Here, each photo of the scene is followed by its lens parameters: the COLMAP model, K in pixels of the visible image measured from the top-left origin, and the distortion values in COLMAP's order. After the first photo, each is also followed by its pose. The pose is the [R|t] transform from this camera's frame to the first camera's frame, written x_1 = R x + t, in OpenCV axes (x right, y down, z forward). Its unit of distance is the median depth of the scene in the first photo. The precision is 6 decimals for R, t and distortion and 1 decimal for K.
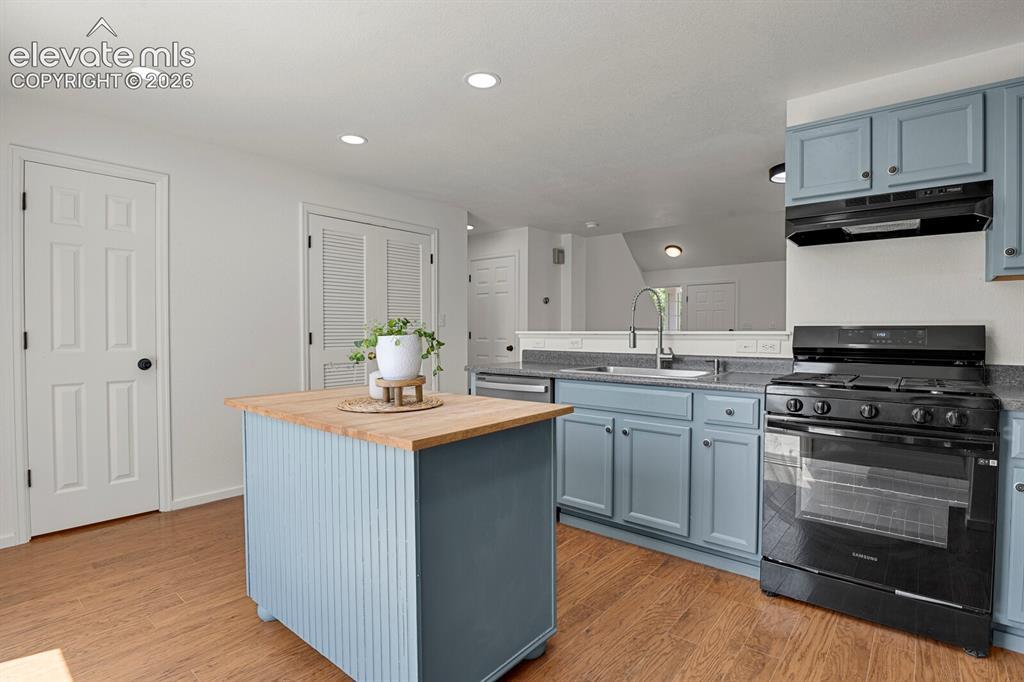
lens RADIAL K [[543.1, 0, 498.6], [0, 543.1, 342.2], [0, 0, 1]] dist [0.020451, 0.000479]
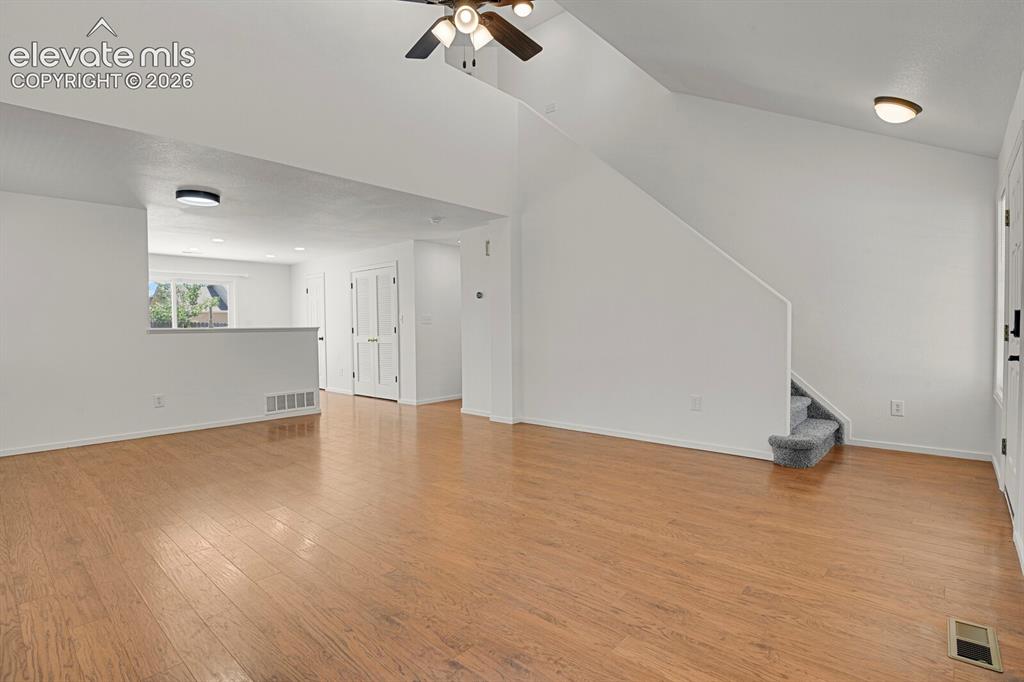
lens RADIAL K [[500.8, 0, 519.8], [0, 500.8, 337.3], [0, 0, 1]] dist [-0.023099, -0.003003]
pose [[-0.026992, 0.022913, -0.999373, 1.991478], [-0.006939, 0.999709, 0.023108, -0.036321], [0.999612, 0.007558, -0.026825, 2.116693]]
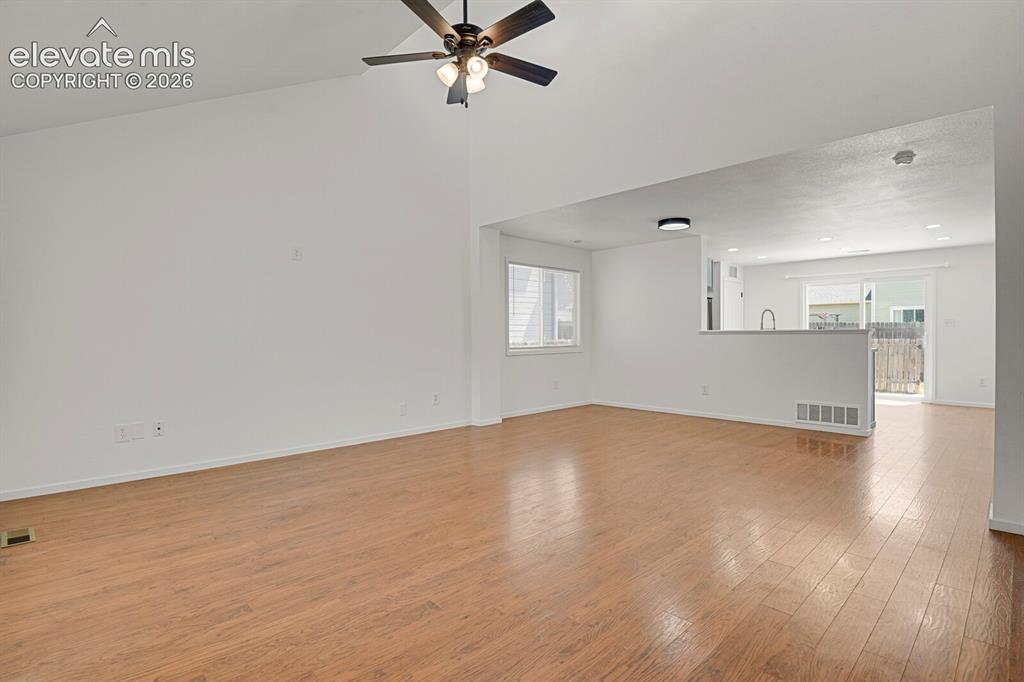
lens RADIAL K [[500.8, 0, 517.0], [0, 500.8, 341.9], [0, 0, 1]] dist [-0.023099, -0.003003]
pose [[-0.994301, 0.003283, 0.106563, 0.987900], [0.006955, 0.999394, 0.034100, -0.046734], [-0.106386, 0.034646, -0.993721, 2.929149]]
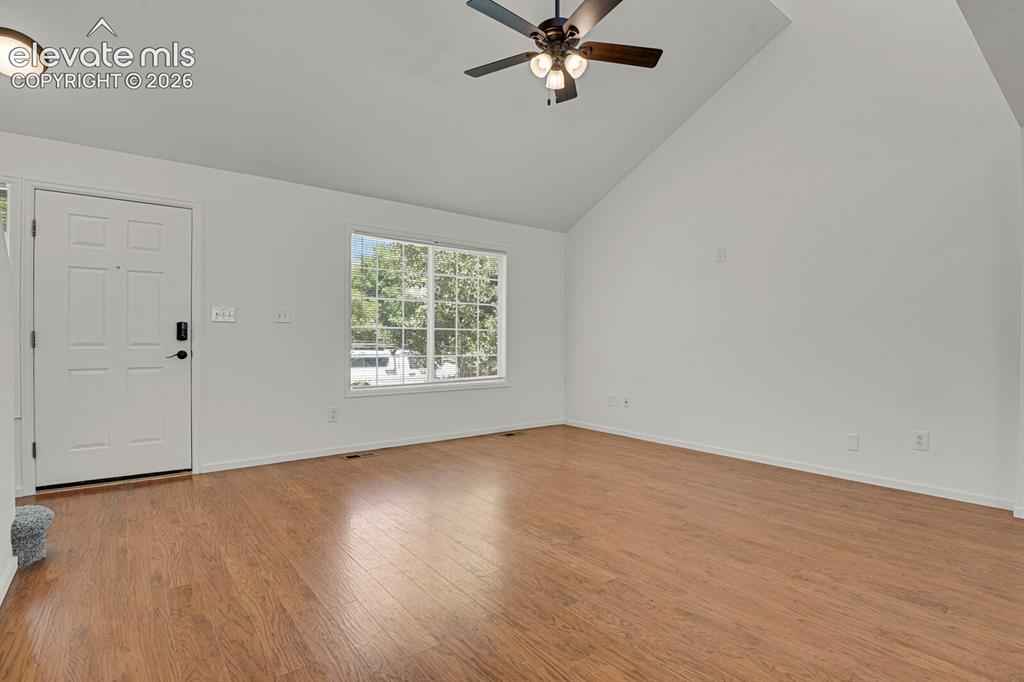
lens RADIAL K [[500.8, 0, 517.2], [0, 500.8, 335.8], [0, 0, 1]] dist [-0.023099, -0.003003]
pose [[0.200112, 0.005380, 0.979758, 0.266518], [0.009898, 0.999923, -0.007513, -0.018861], [-0.979723, 0.011201, 0.200043, 1.895300]]
